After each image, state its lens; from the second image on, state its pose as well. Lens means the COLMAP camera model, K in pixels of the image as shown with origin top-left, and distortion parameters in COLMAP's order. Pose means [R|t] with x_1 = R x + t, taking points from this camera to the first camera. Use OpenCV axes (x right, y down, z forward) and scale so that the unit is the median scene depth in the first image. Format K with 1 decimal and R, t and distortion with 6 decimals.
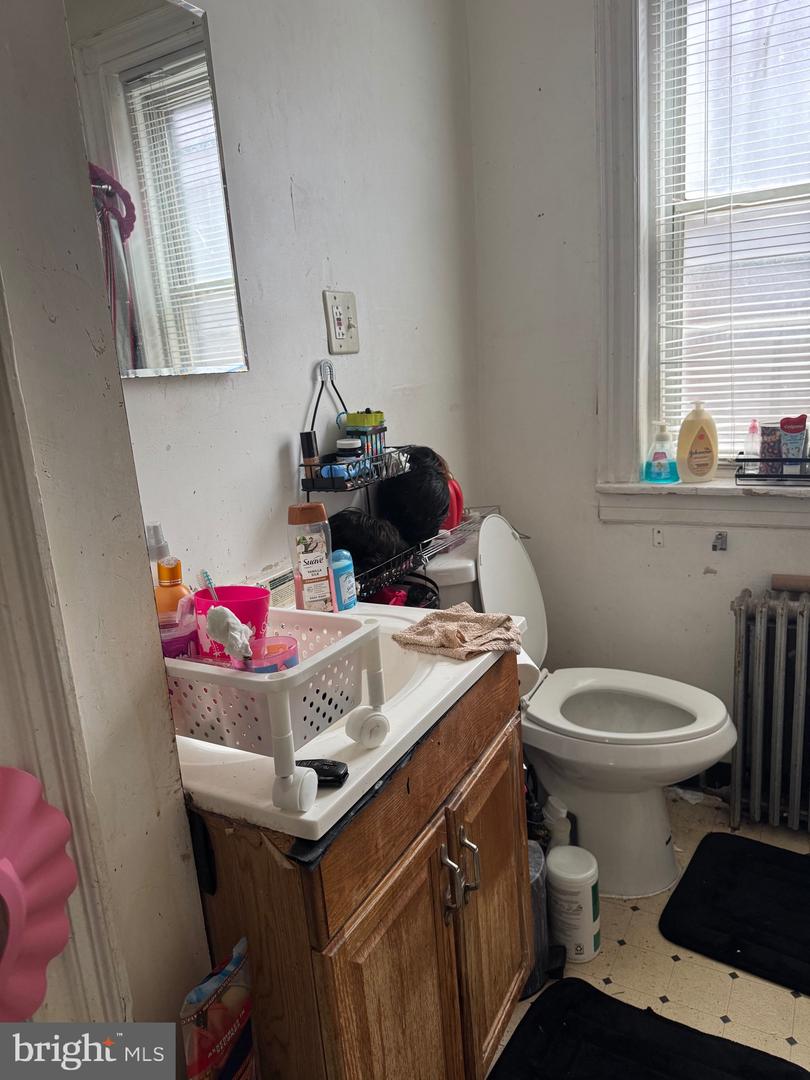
lens RADIAL K [[767.0, 0, 405.0], [0, 767.0, 540.0], [0, 0, 1]] dist [0.051810, -0.072290]
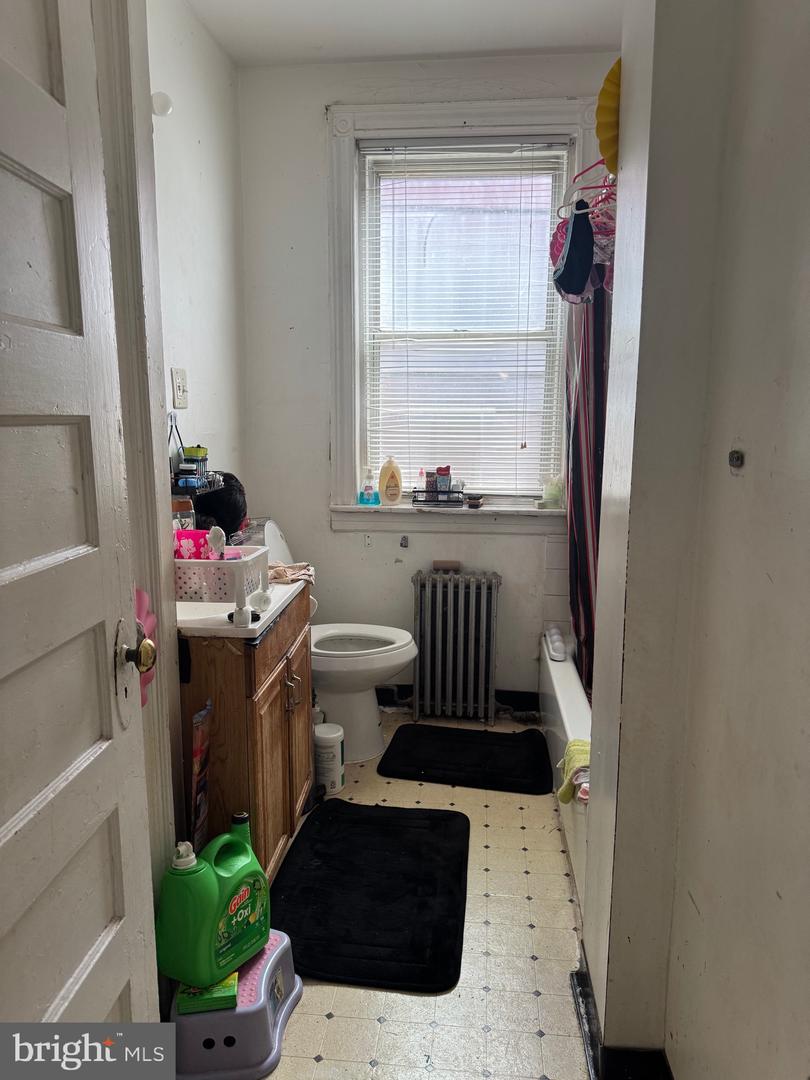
lens RADIAL K [[774.0, 0, 405.1], [0, 774.0, 535.5], [0, 0, 1]] dist [0.162193, -0.199650]
pose [[0.911800, 0.014096, 0.410392, -0.279937], [0.018986, 0.996895, -0.076423, 0.122657], [-0.410195, 0.077475, 0.908701, -0.520192]]
